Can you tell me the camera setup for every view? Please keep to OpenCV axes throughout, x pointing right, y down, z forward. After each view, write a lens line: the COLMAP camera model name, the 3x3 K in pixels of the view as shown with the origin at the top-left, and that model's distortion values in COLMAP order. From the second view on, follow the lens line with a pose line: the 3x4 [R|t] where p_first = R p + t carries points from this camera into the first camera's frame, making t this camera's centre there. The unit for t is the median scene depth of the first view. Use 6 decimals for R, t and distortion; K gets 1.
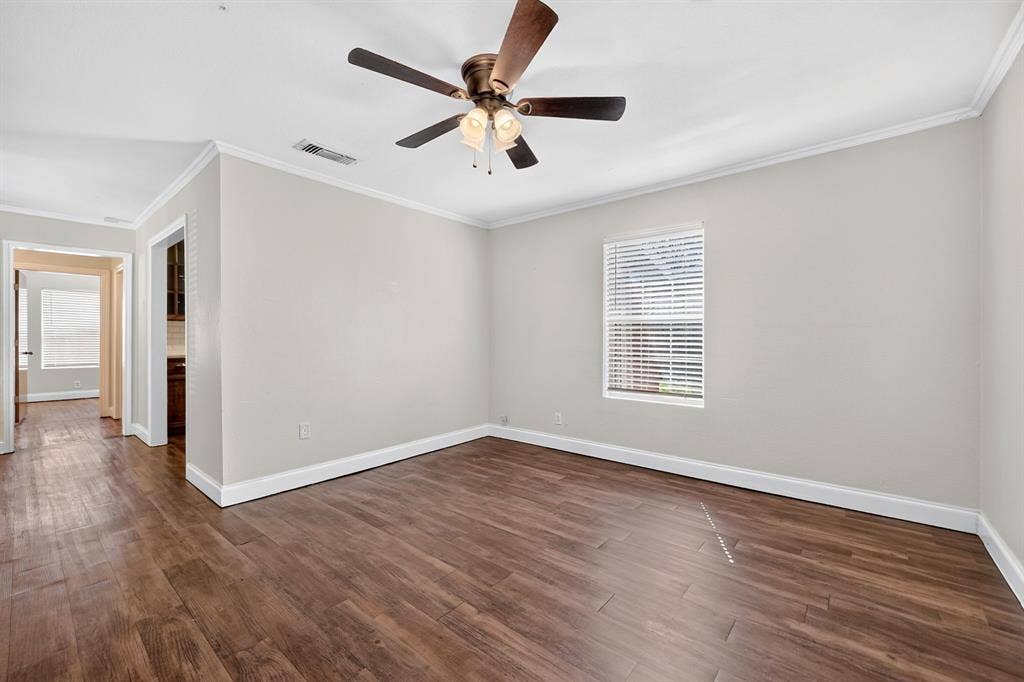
lens RADIAL K [[408.5, 0, 515.1], [0, 408.5, 343.9], [0, 0, 1]] dist [-0.004658, 0.001067]
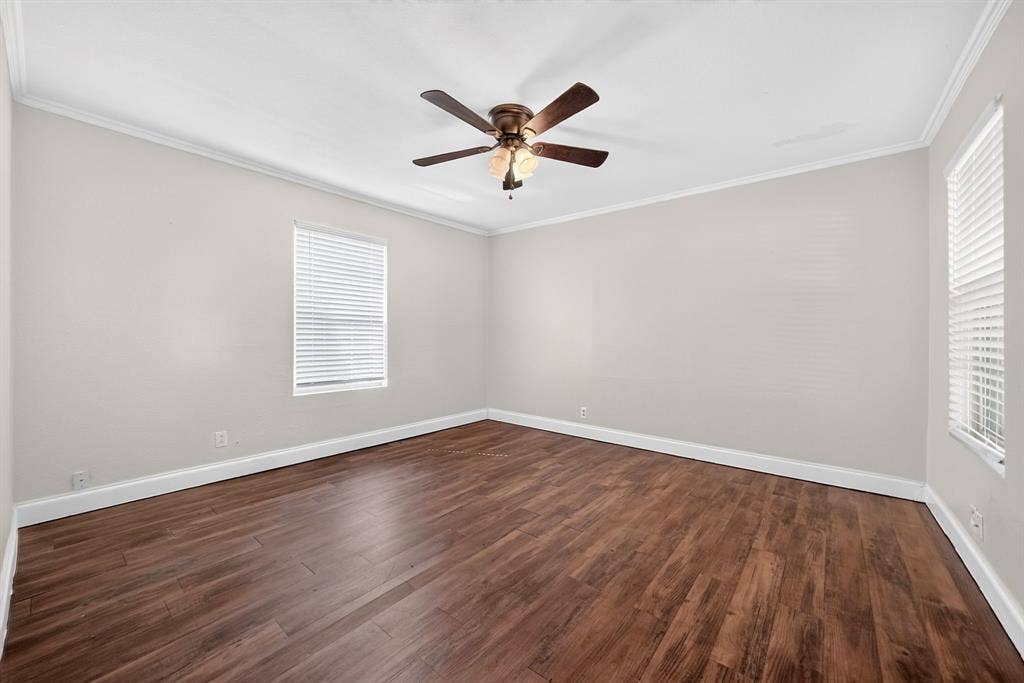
lens RADIAL K [[392.0, 0, 508.5], [0, 392.0, 337.4], [0, 0, 1]] dist [-0.010534, 0.001313]
pose [[0.009321, -0.005697, 0.999940, -1.029425], [0.003634, 0.999977, 0.005664, -0.003726], [-0.999950, 0.003581, 0.009342, 0.825659]]
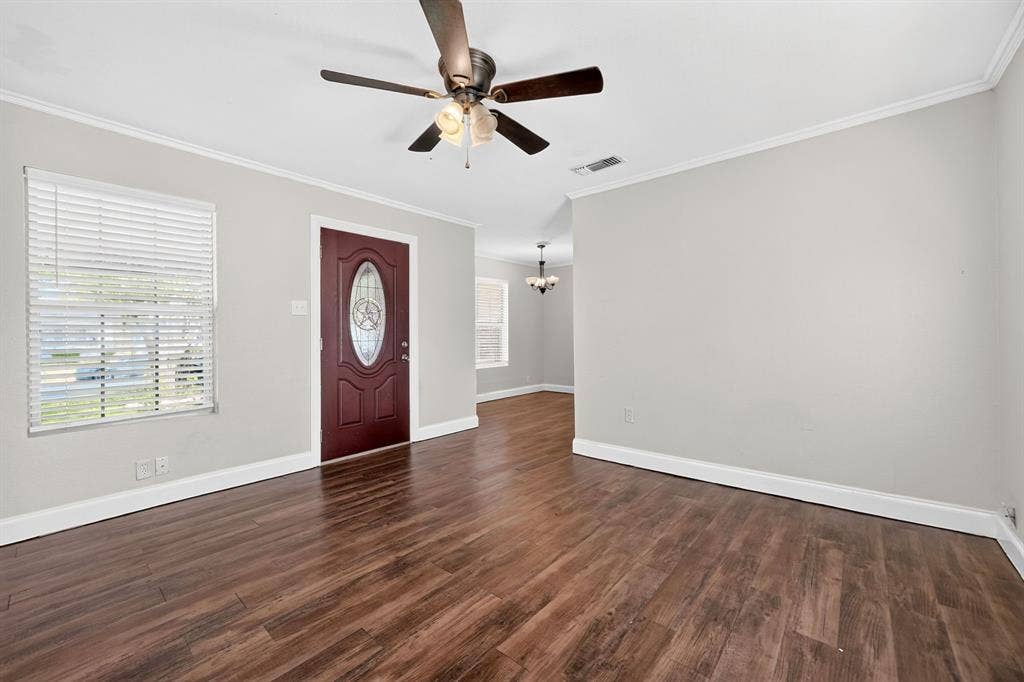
lens RADIAL K [[408.5, 0, 518.9], [0, 408.5, 335.0], [0, 0, 1]] dist [-0.004658, 0.001067]
pose [[-0.004039, 0.002746, -0.999988, 0.772535], [0.000538, 0.999996, 0.002744, -0.007359], [0.999992, -0.000527, -0.004040, 0.936279]]
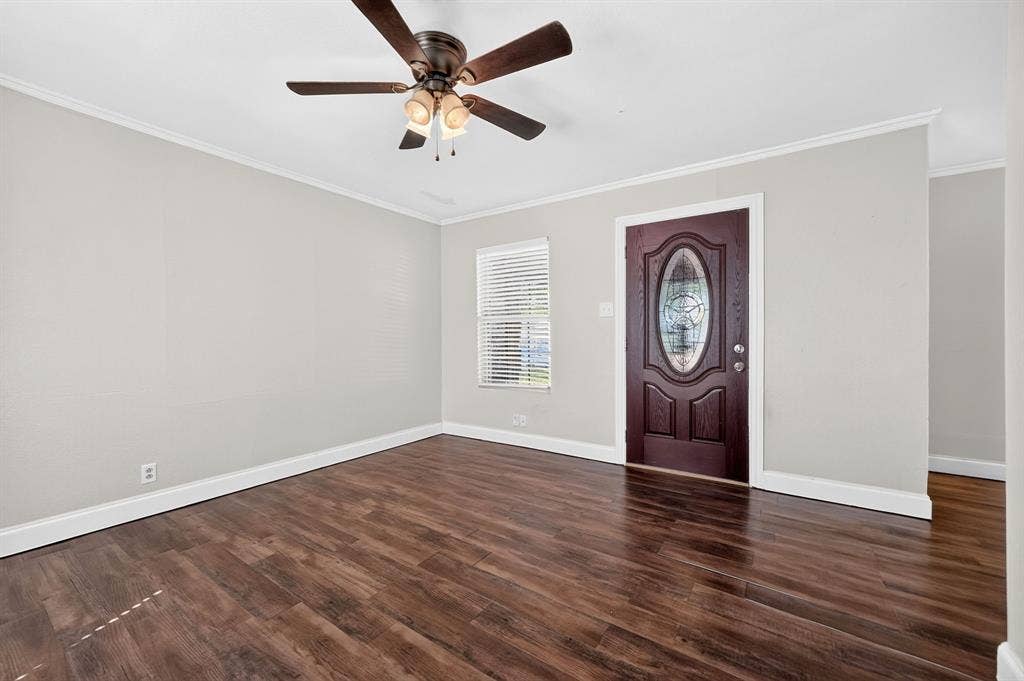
lens RADIAL K [[408.5, 0, 508.9], [0, 408.5, 340.7], [0, 0, 1]] dist [-0.004658, 0.001067]
pose [[-0.996388, 0.005538, -0.084731, -0.120791], [0.003988, 0.999822, 0.018451, -0.012869], [0.084818, 0.018047, -0.996233, 1.625168]]
